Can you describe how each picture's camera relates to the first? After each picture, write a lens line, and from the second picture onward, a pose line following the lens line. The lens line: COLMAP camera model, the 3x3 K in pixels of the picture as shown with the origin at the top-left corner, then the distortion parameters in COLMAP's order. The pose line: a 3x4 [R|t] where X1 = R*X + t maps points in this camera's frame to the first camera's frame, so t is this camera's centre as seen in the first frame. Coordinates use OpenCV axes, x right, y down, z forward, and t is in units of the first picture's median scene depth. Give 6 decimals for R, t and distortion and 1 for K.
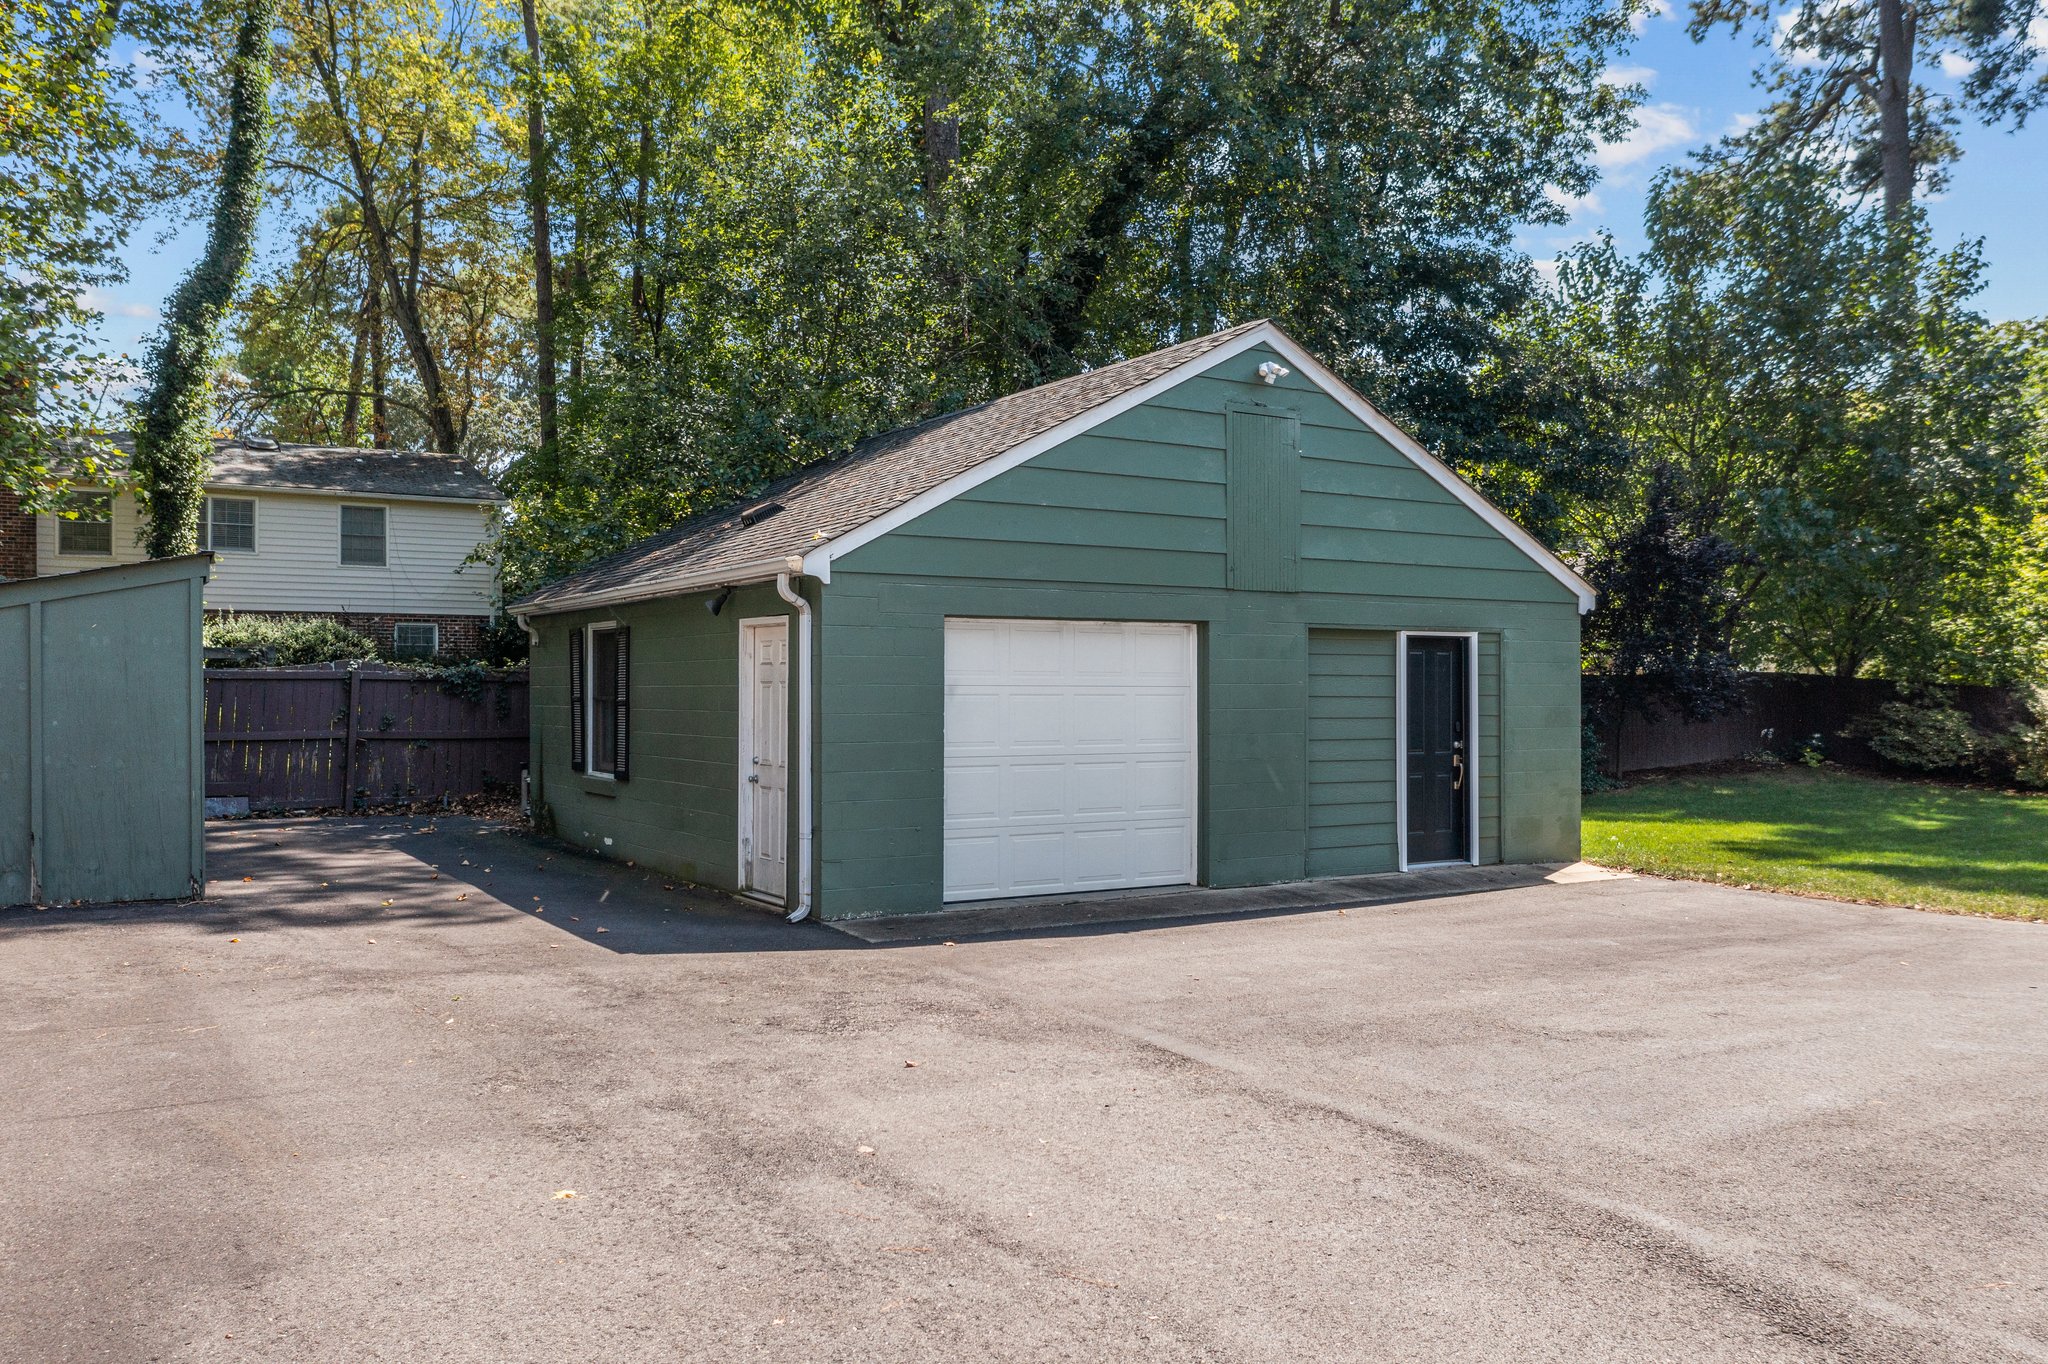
lens RADIAL K [[1610.9, 0, 1013.3], [0, 1610.9, 682.2], [0, 0, 1]] dist [-0.027580, 0.006217]
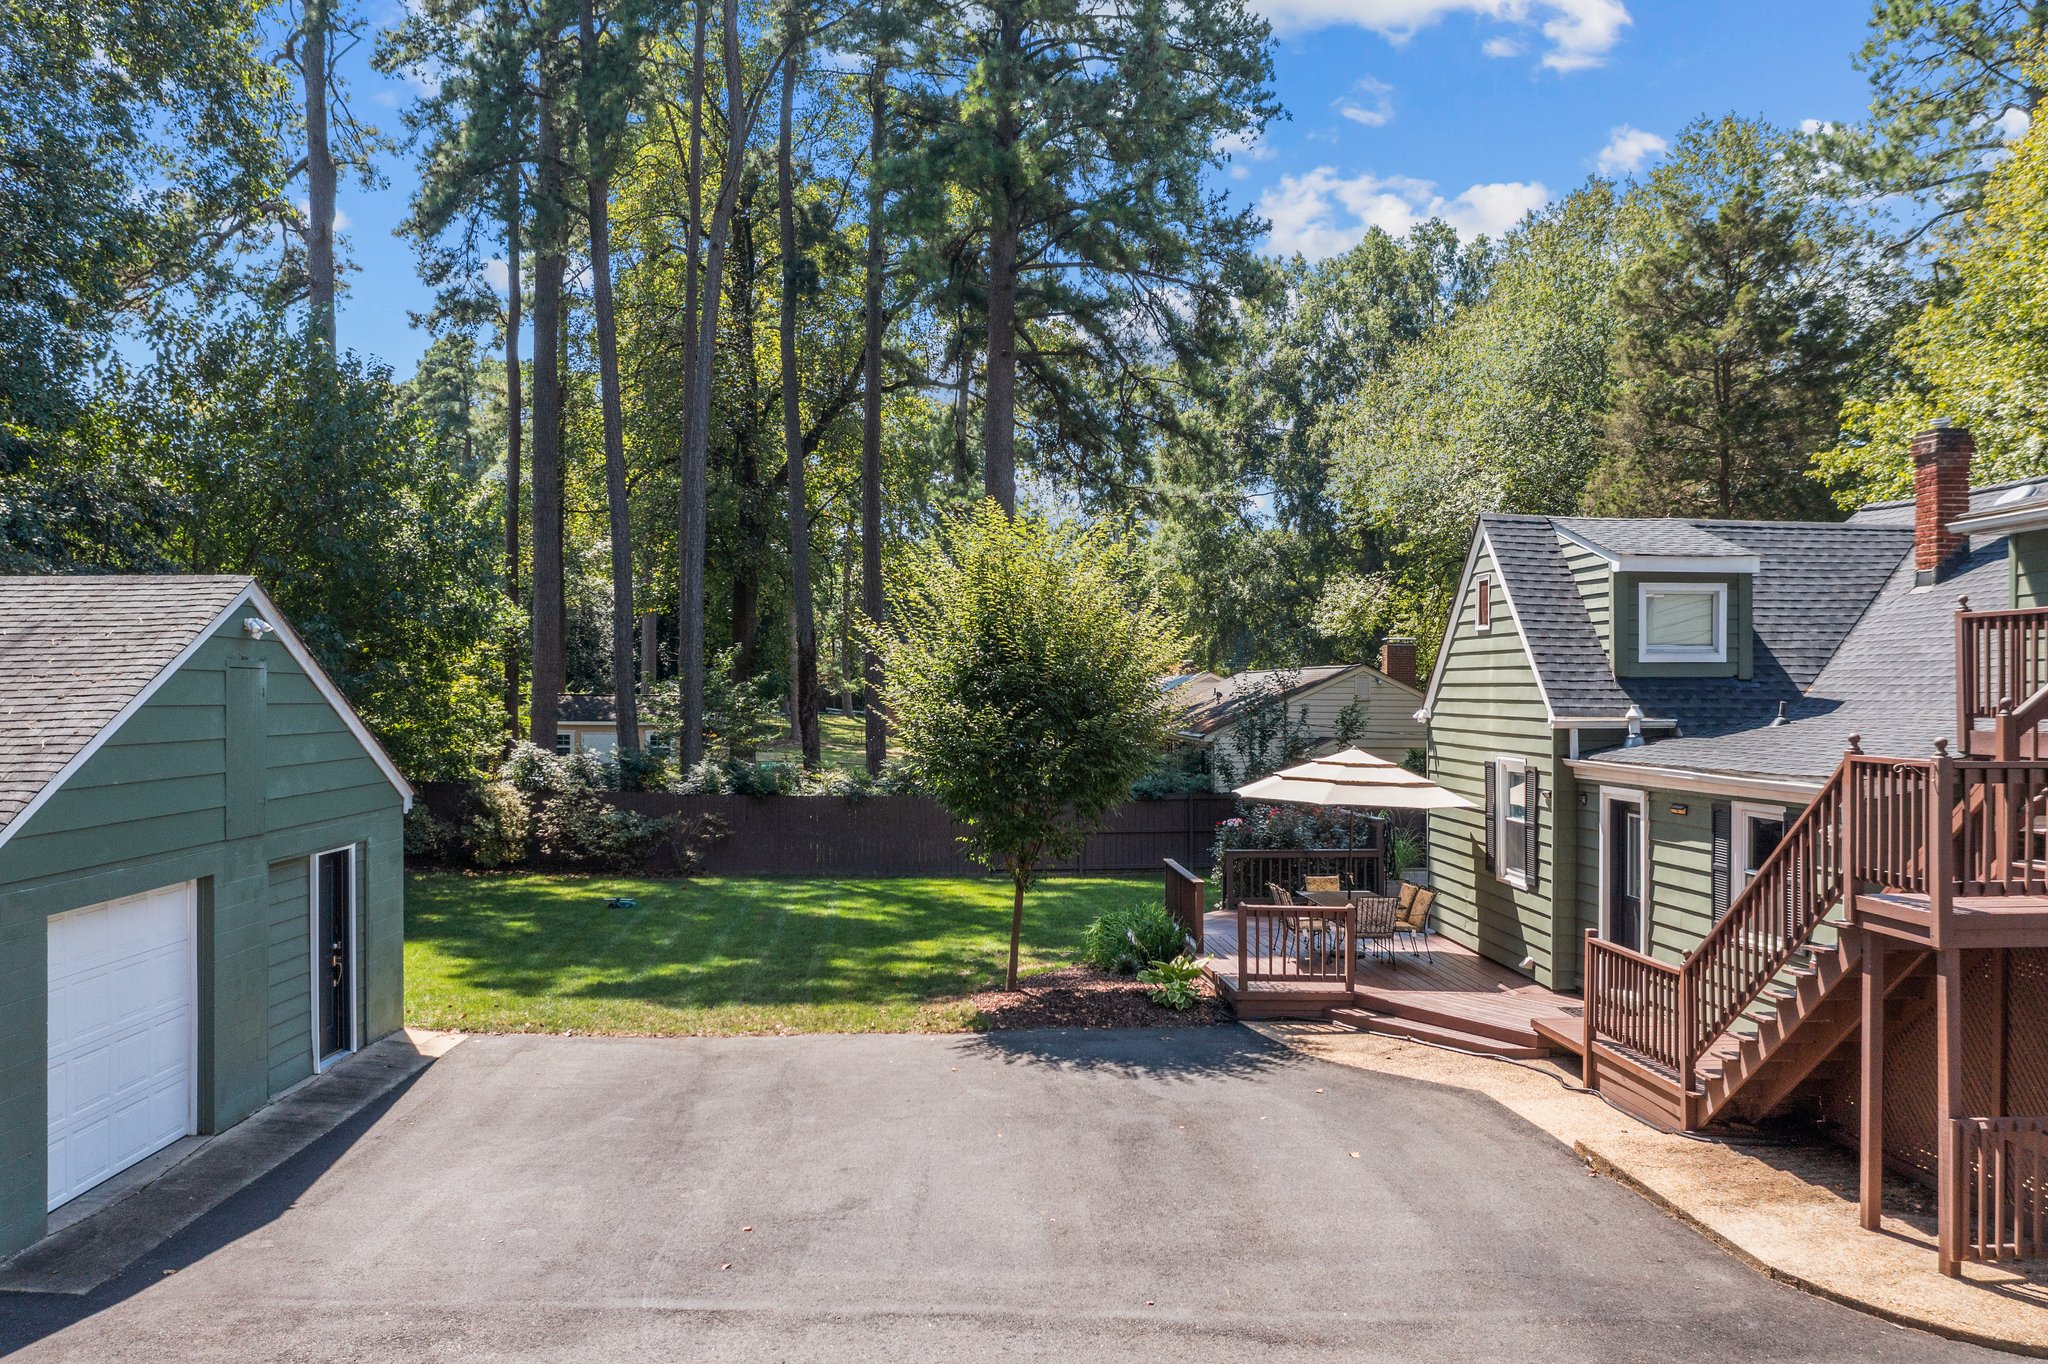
lens RADIAL K [[1610.9, 0, 1021.3], [0, 1610.9, 698.1], [0, 0, 1]] dist [-0.027580, 0.006217]
pose [[0.498376, -0.000912, 0.866961, -1.170972], [-0.004196, 0.999985, 0.003465, -0.363146], [-0.866951, -0.005365, 0.498364, 0.124622]]
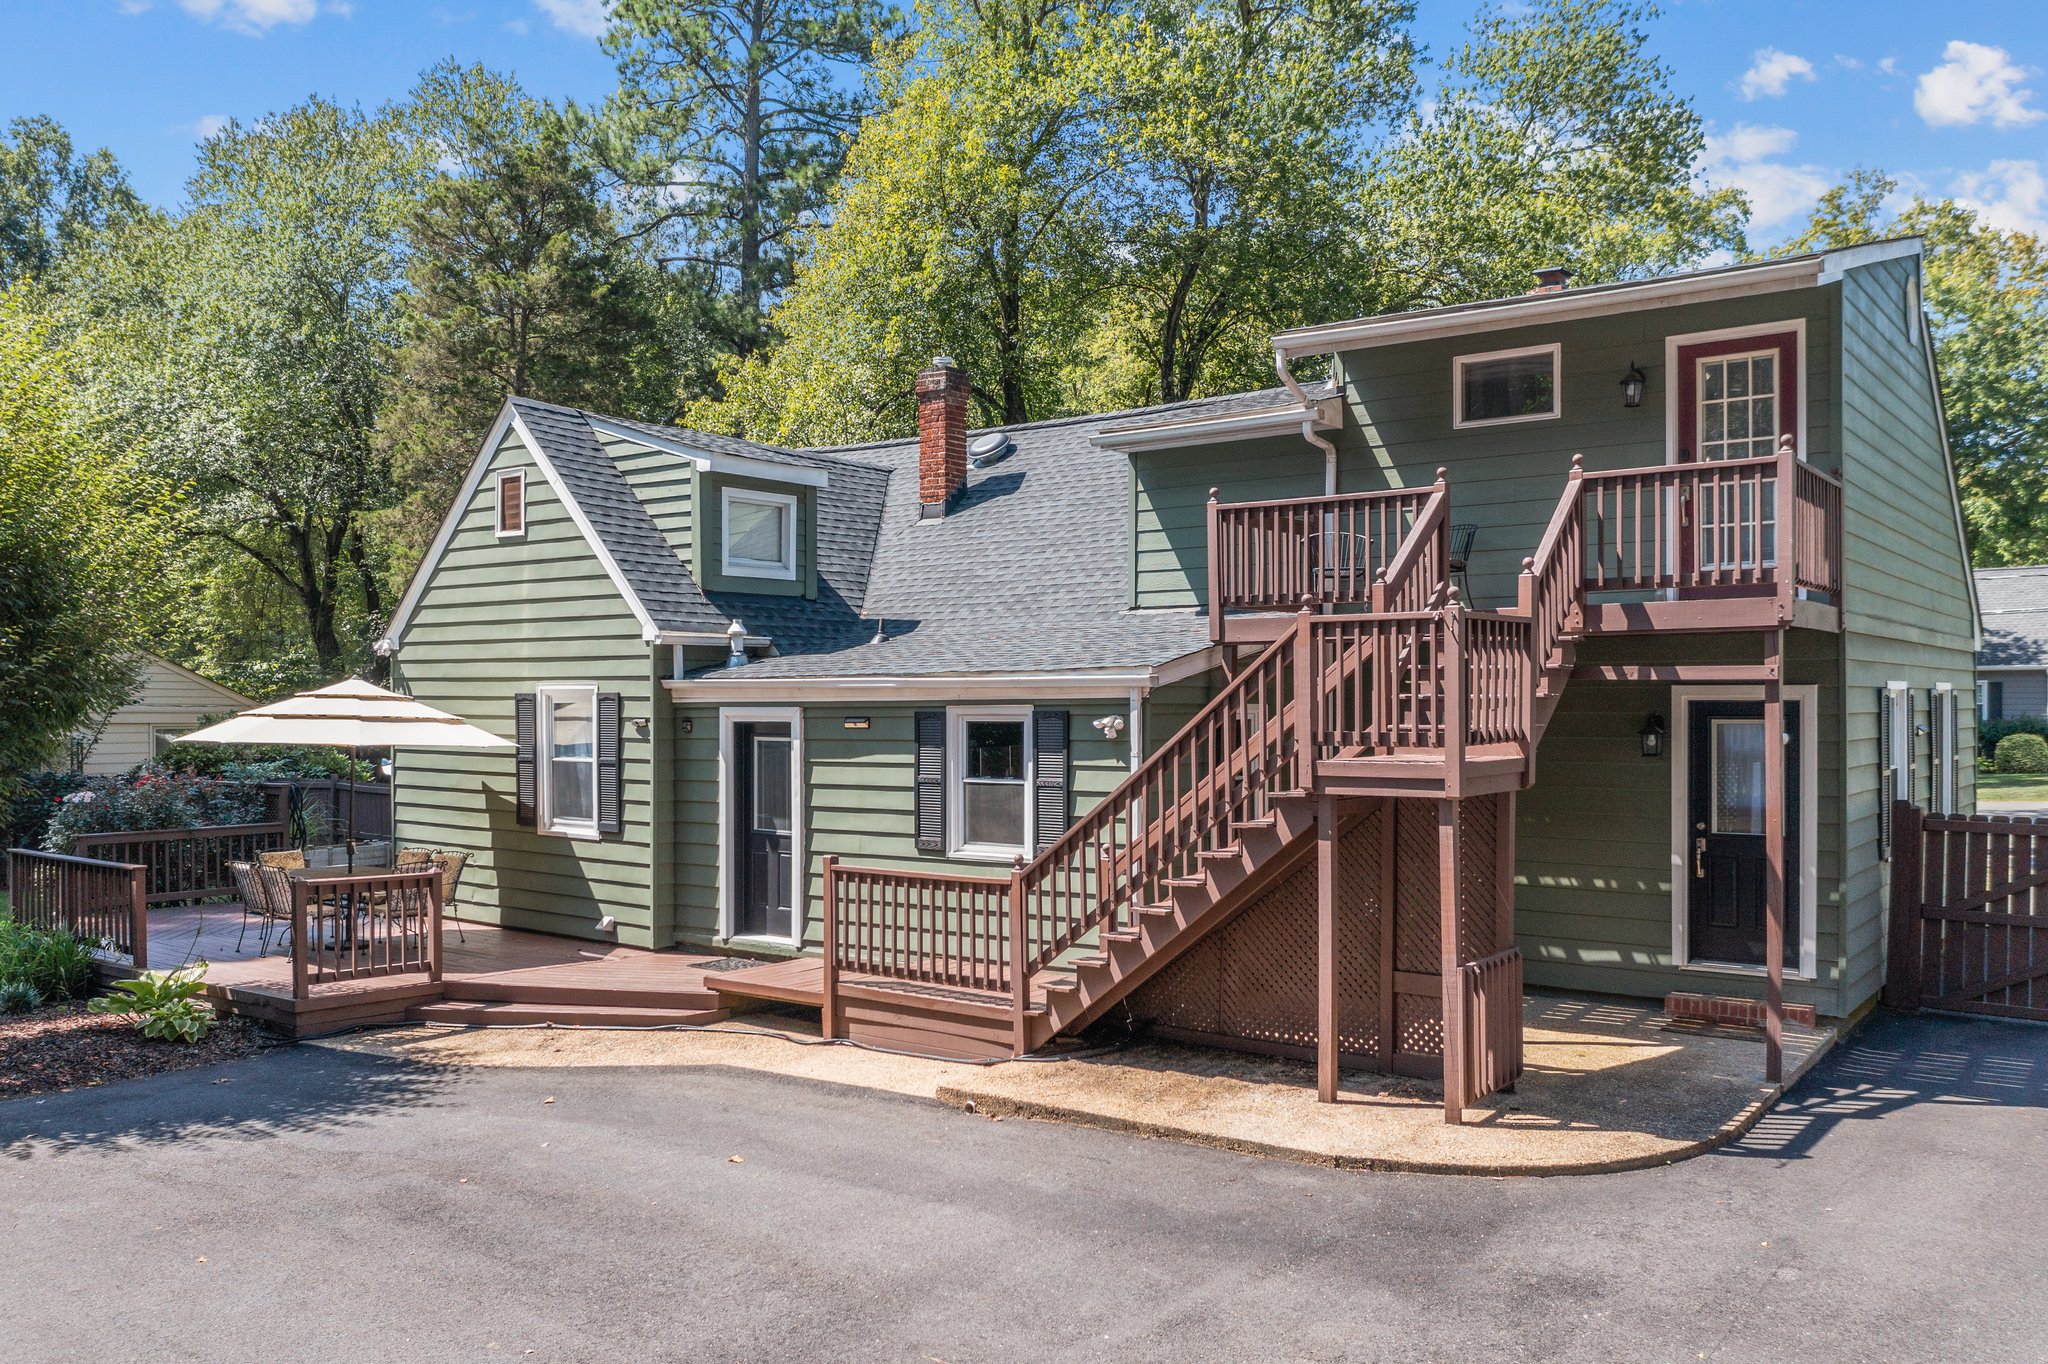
lens RADIAL K [[1610.9, 0, 1030.4], [0, 1610.9, 720.0], [0, 0, 1]] dist [-0.027580, 0.006217]
pose [[-0.330296, -0.010958, 0.943814, -0.674120], [-0.001198, 0.999937, 0.011191, -0.196399], [-0.943877, 0.002565, -0.330288, 1.116014]]
